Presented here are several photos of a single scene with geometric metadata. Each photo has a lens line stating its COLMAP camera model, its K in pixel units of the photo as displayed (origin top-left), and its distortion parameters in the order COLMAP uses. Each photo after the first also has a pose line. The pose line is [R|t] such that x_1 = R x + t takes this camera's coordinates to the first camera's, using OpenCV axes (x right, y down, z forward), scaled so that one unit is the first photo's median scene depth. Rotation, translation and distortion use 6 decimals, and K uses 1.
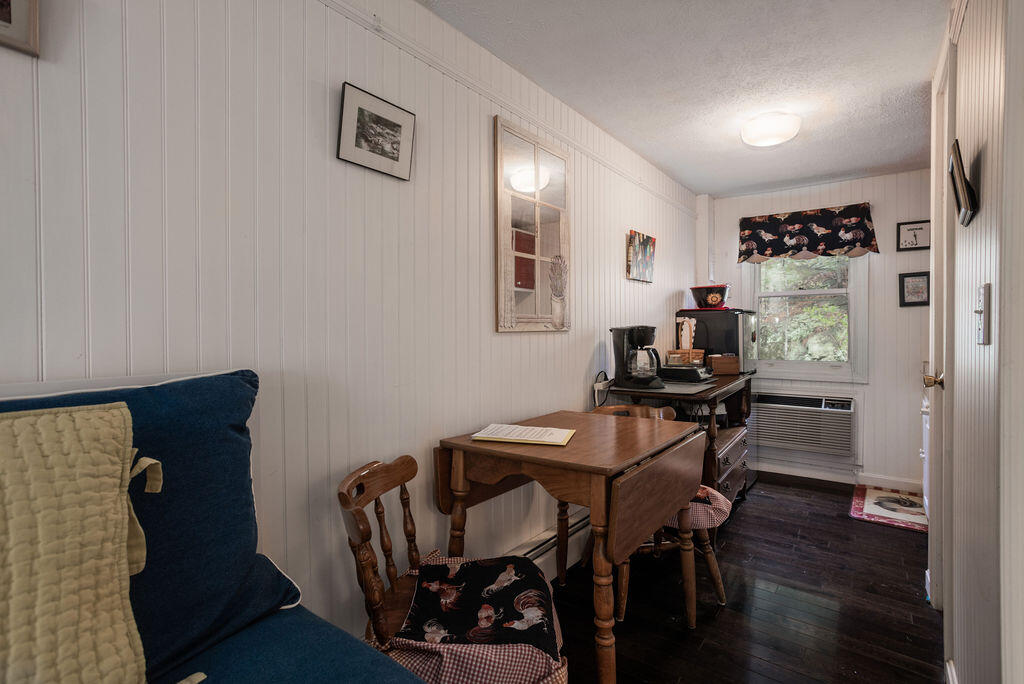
lens RADIAL K [[511.3, 0, 506.7], [0, 511.3, 337.5], [0, 0, 1]] dist [-0.060929, 0.047530]
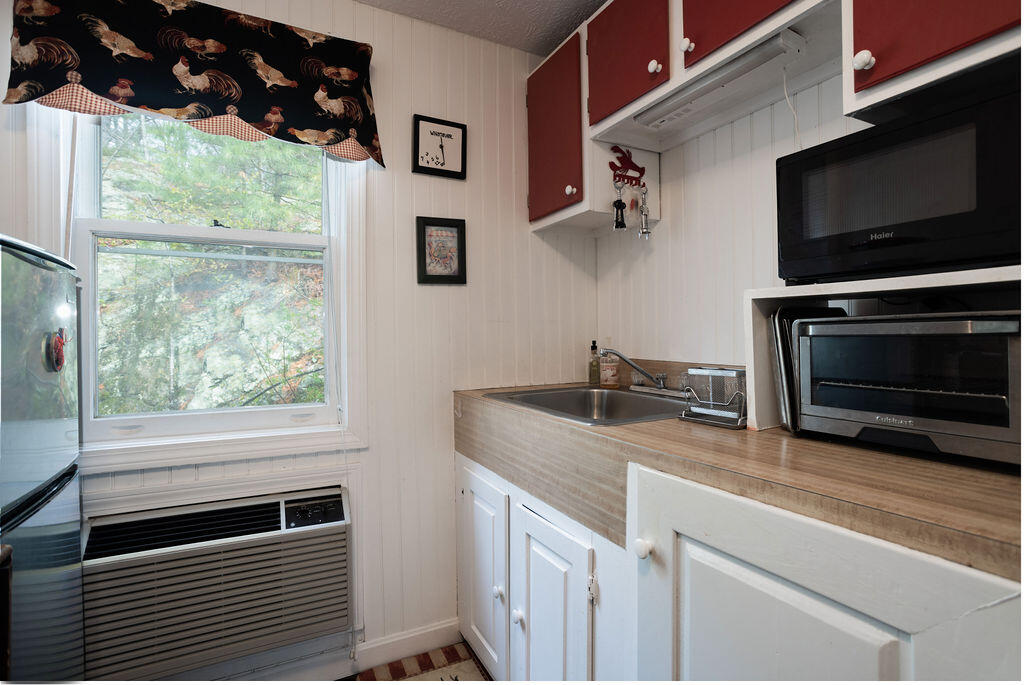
lens RADIAL K [[496.0, 0, 512.0], [0, 496.0, 342.5], [0, 0, 1]] dist [-0.061049, 0.026551]
pose [[0.433513, -0.005139, 0.901133, 0.369344], [0.013342, 0.999911, -0.000716, -0.001516], [-0.901049, 0.012333, 0.433543, 0.678851]]
